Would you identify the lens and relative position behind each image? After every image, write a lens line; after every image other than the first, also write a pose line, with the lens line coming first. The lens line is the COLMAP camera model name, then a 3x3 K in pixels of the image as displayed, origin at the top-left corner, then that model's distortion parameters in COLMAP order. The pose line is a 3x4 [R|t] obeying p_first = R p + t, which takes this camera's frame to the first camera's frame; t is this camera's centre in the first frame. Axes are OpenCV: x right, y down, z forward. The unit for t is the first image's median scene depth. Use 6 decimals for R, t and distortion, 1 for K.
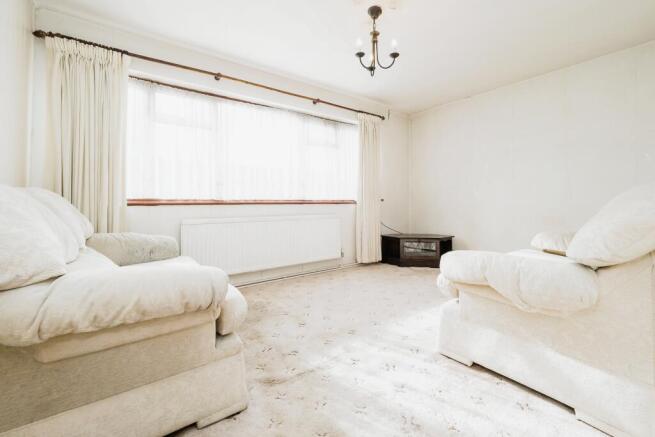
lens RADIAL K [[273.2, 0, 327.5], [0, 273.2, 196.4], [0, 0, 1]] dist [0.000632, 0.000001]
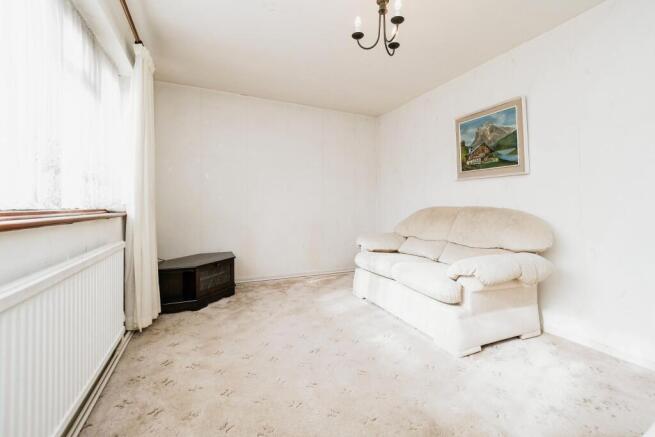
lens RADIAL K [[282.8, 0, 326.8], [0, 282.8, 205.5], [0, 0, 1]] dist [0.000205, -0.000050]
pose [[0.224843, 0.008219, 0.974360, -0.402104], [-0.027177, 0.999628, -0.002161, -0.009254], [-0.974016, -0.025994, 0.224982, 0.626496]]
